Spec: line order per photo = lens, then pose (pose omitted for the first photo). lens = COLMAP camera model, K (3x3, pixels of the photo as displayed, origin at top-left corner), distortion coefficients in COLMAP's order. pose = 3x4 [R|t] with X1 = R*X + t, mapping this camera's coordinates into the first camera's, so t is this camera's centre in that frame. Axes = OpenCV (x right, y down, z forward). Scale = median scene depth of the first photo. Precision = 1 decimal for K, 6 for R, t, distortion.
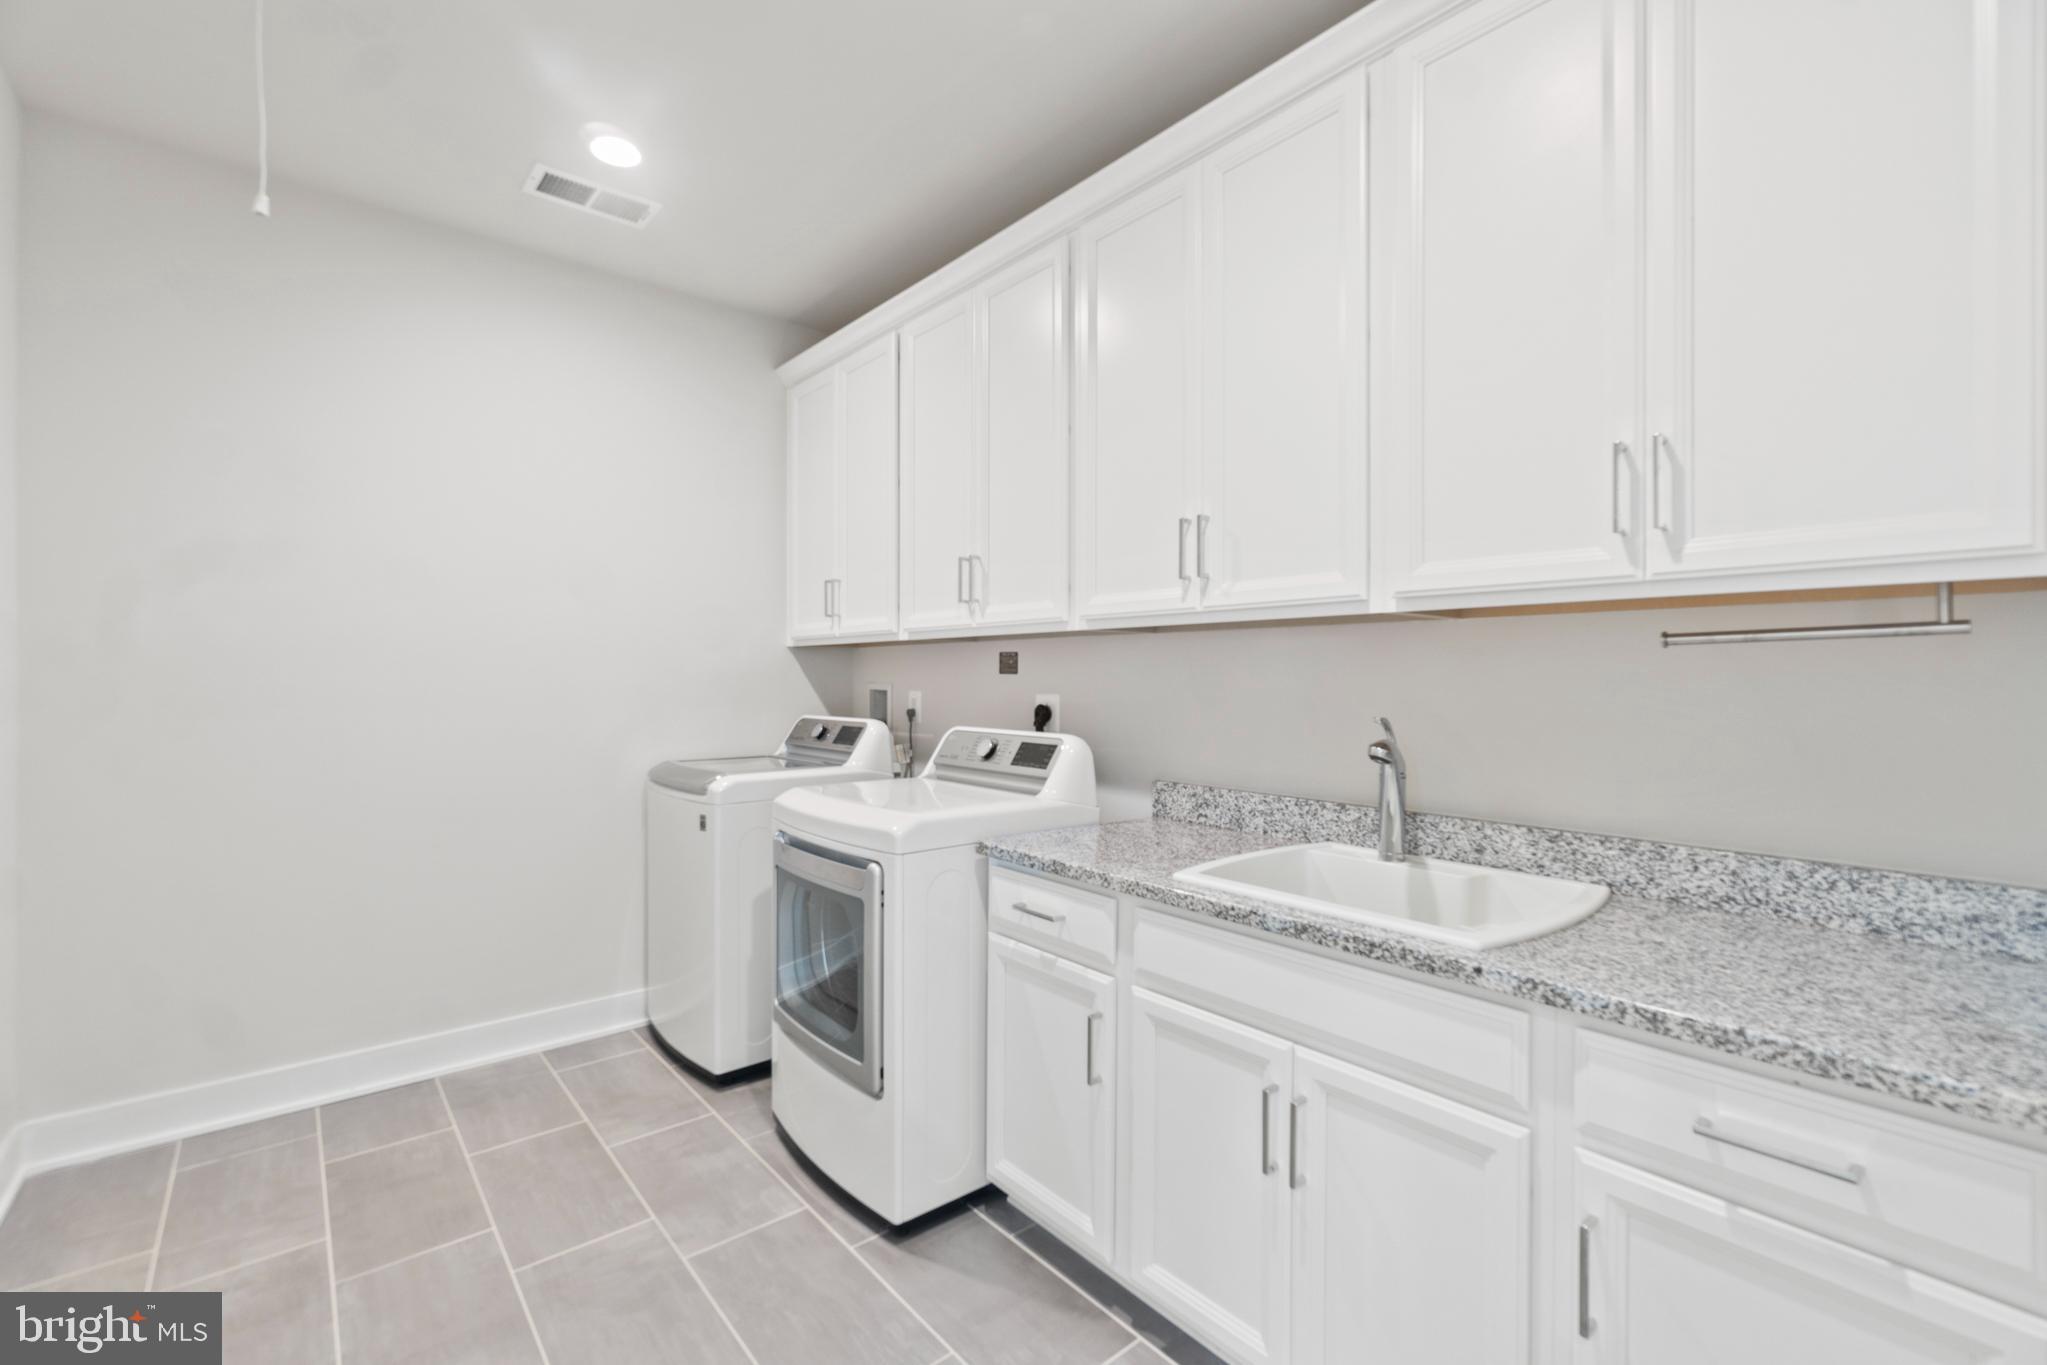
lens RADIAL K [[888.8, 0, 1020.4], [0, 888.8, 688.6], [0, 0, 1]] dist [-0.000488, 0.000125]
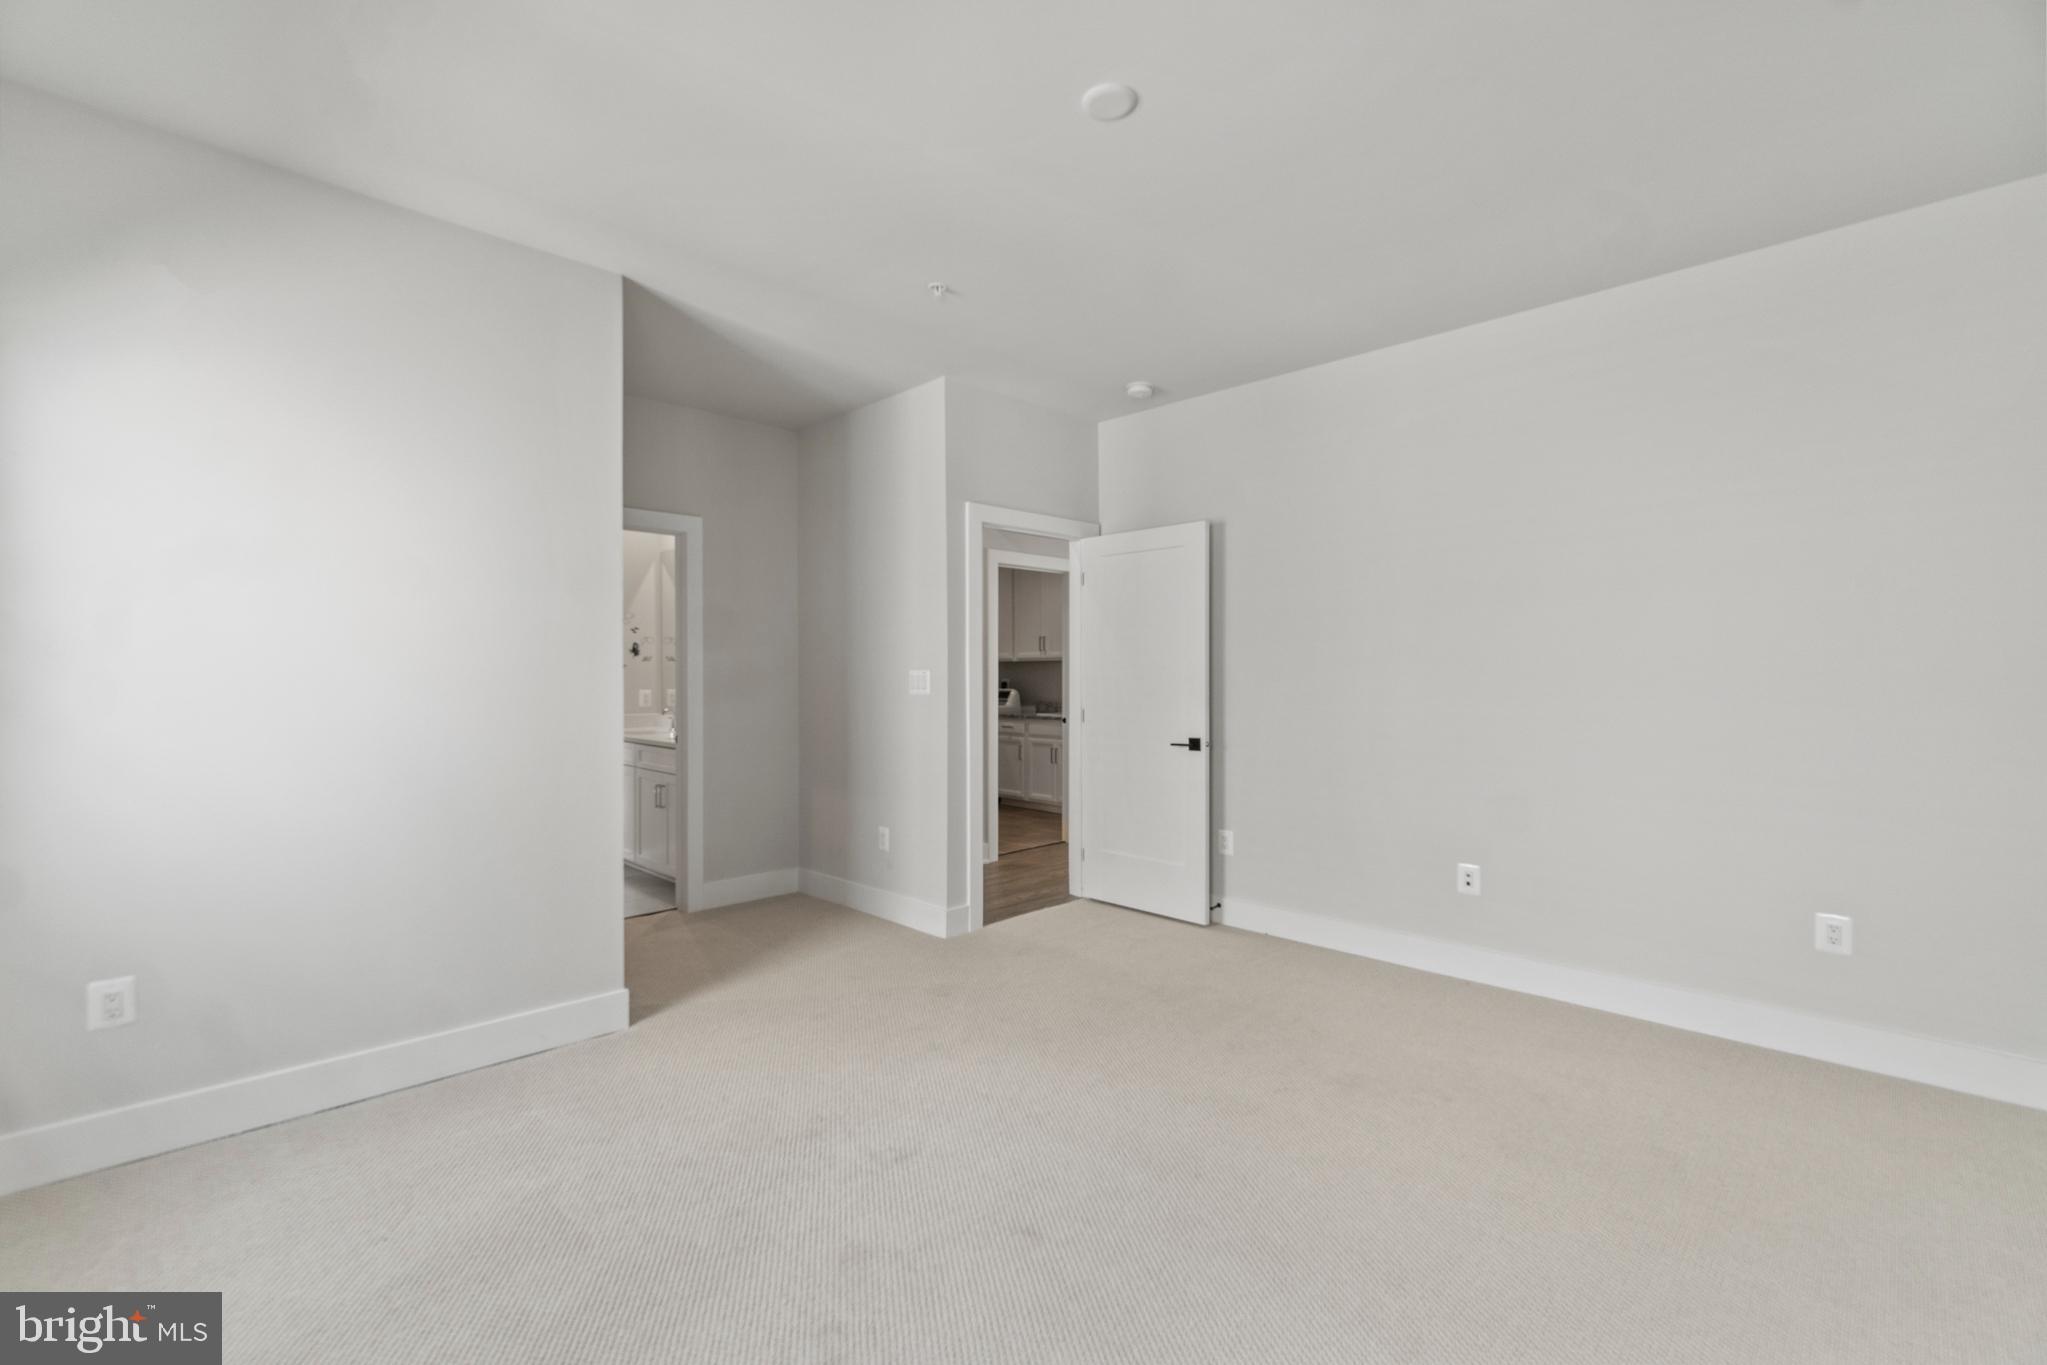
lens RADIAL K [[888.8, 0, 1020.4], [0, 888.8, 688.6], [0, 0, 1]] dist [-0.000488, 0.000125]
pose [[0.996841, -0.023174, 0.075966, -0.190286], [0.024099, 0.999646, -0.011288, 0.090390], [-0.075678, 0.013083, 0.997046, -2.623359]]
